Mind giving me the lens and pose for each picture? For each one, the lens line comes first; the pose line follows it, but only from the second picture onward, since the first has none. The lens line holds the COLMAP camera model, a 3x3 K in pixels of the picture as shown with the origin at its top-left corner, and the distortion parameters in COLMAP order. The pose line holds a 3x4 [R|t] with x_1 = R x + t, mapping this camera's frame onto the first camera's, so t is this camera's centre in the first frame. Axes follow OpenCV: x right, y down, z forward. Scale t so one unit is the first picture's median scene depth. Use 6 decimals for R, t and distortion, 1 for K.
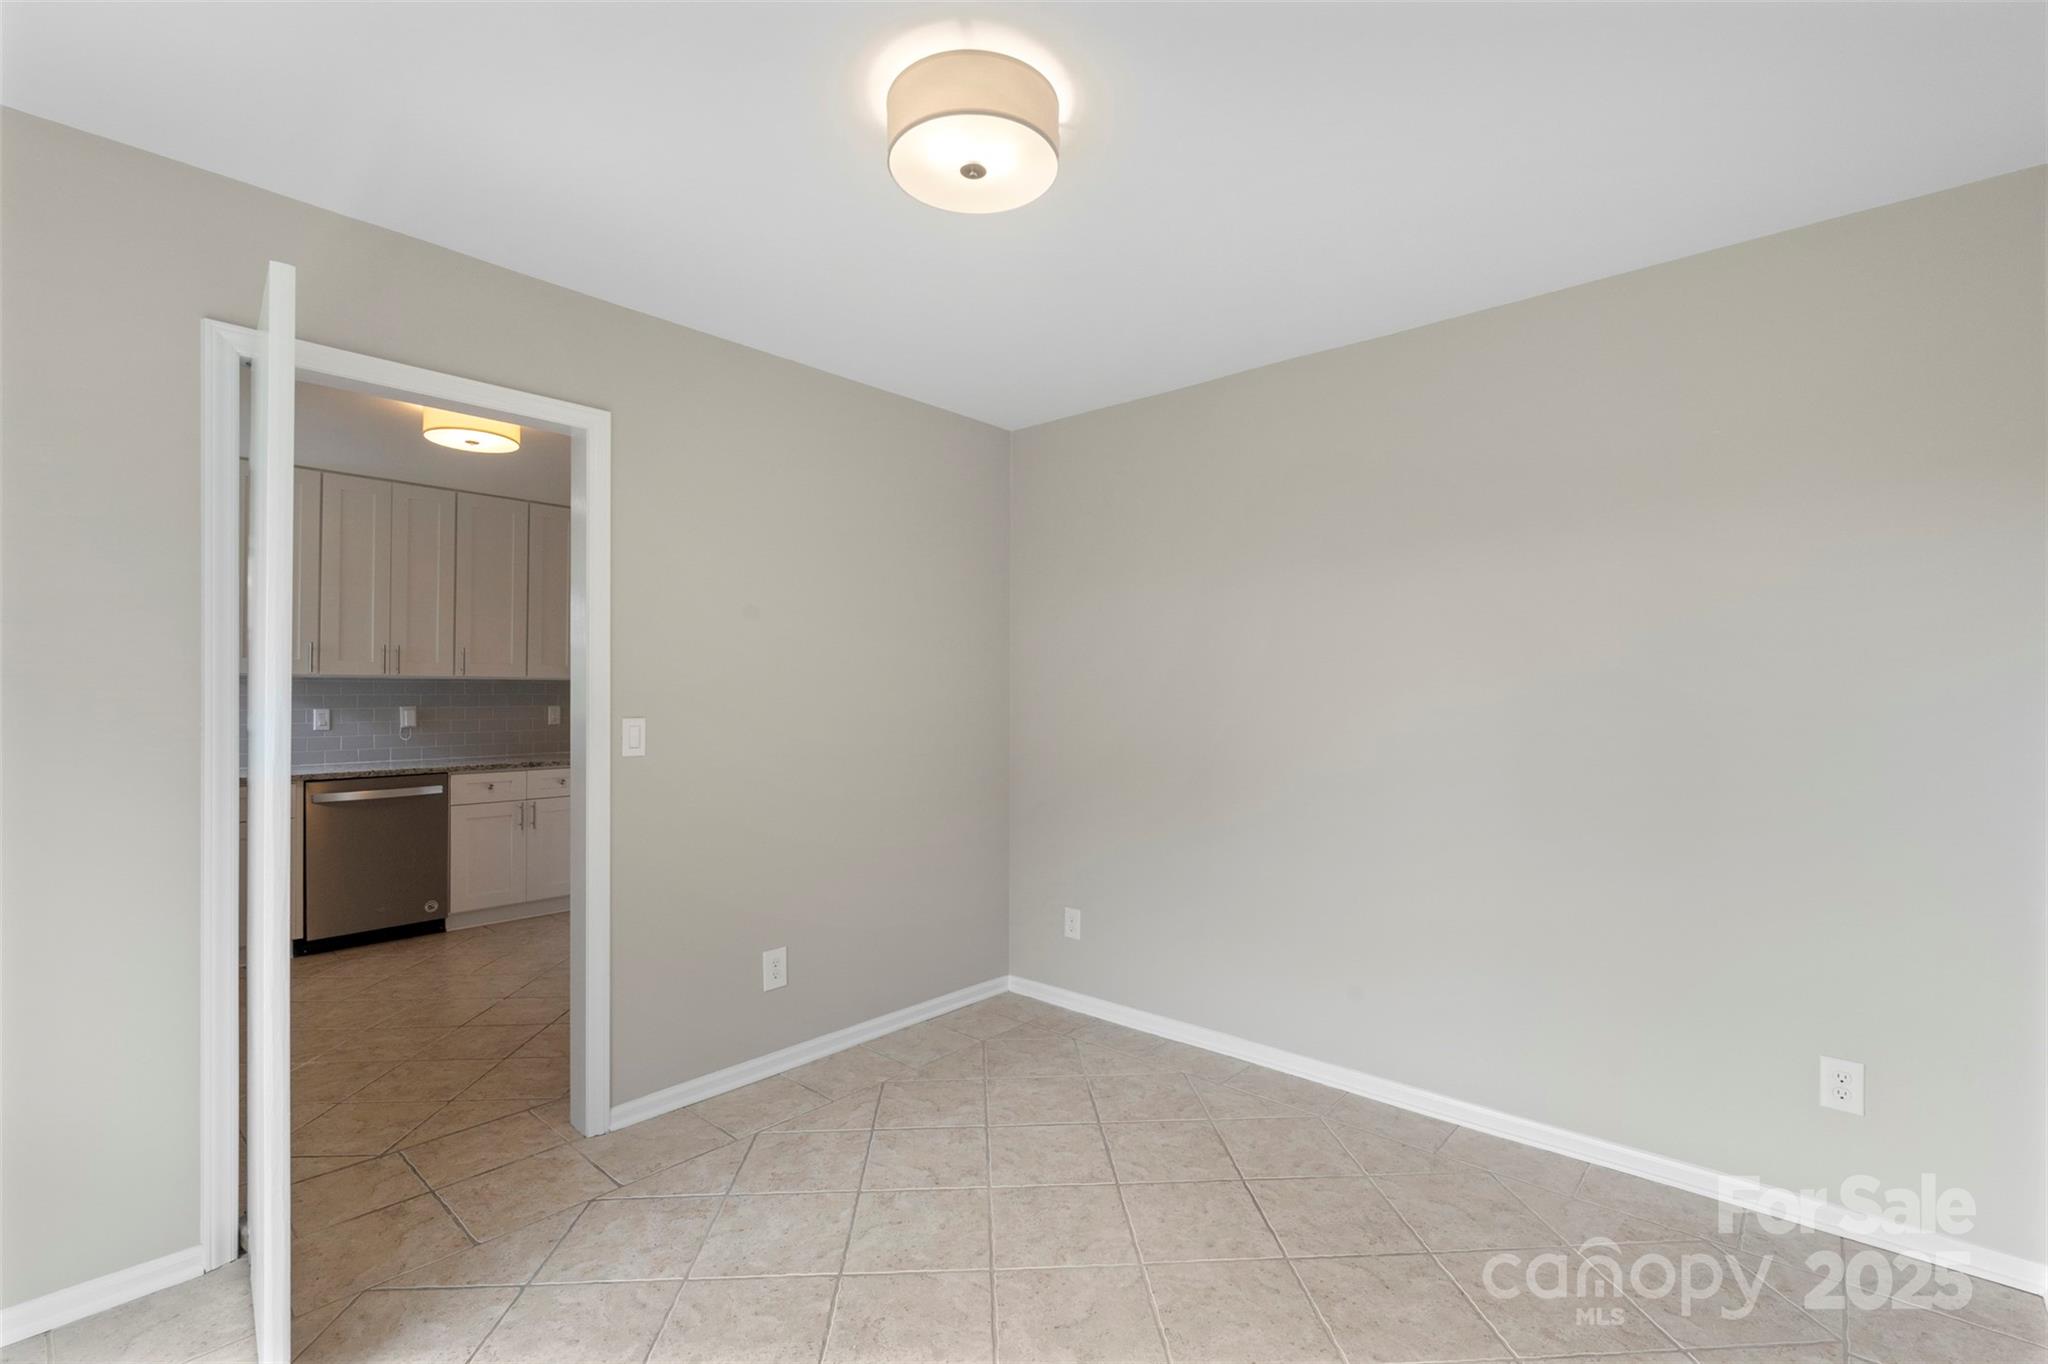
lens RADIAL K [[909.3, 0, 1029.6], [0, 909.3, 690.6], [0, 0, 1]] dist [-0.002228, 0.000000]
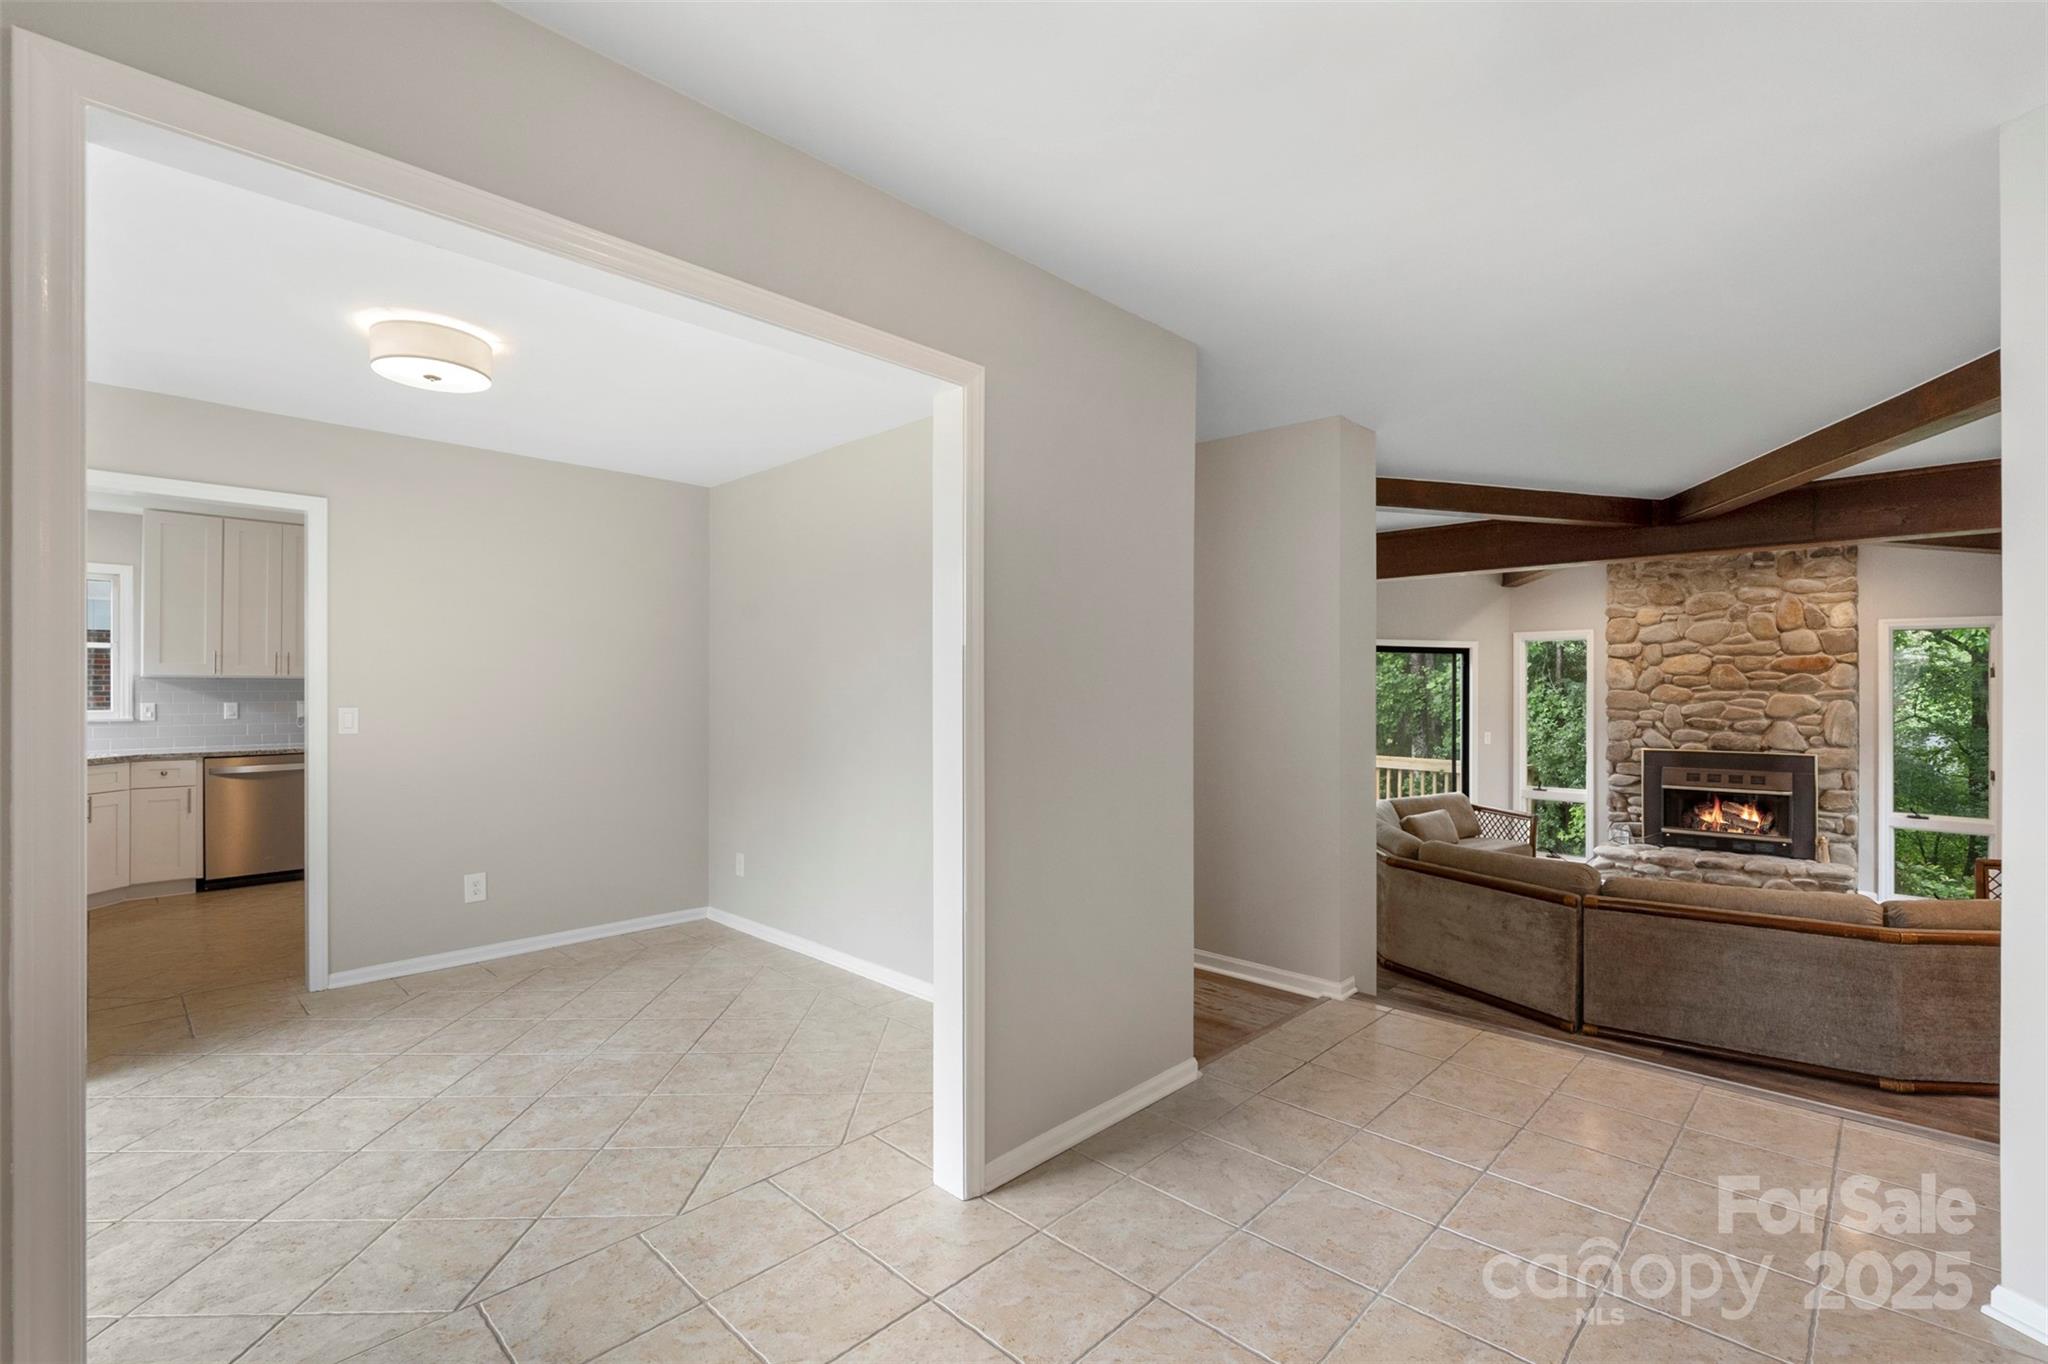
lens RADIAL K [[906.3, 0, 1022.0], [0, 906.3, 686.8], [0, 0, 1]] dist [0.000222, -0.000258]
pose [[0.998865, -0.001013, -0.047626, 0.632351], [0.000956, 0.999999, -0.001224, 0.001063], [0.047628, 0.001177, 0.998864, -0.353864]]
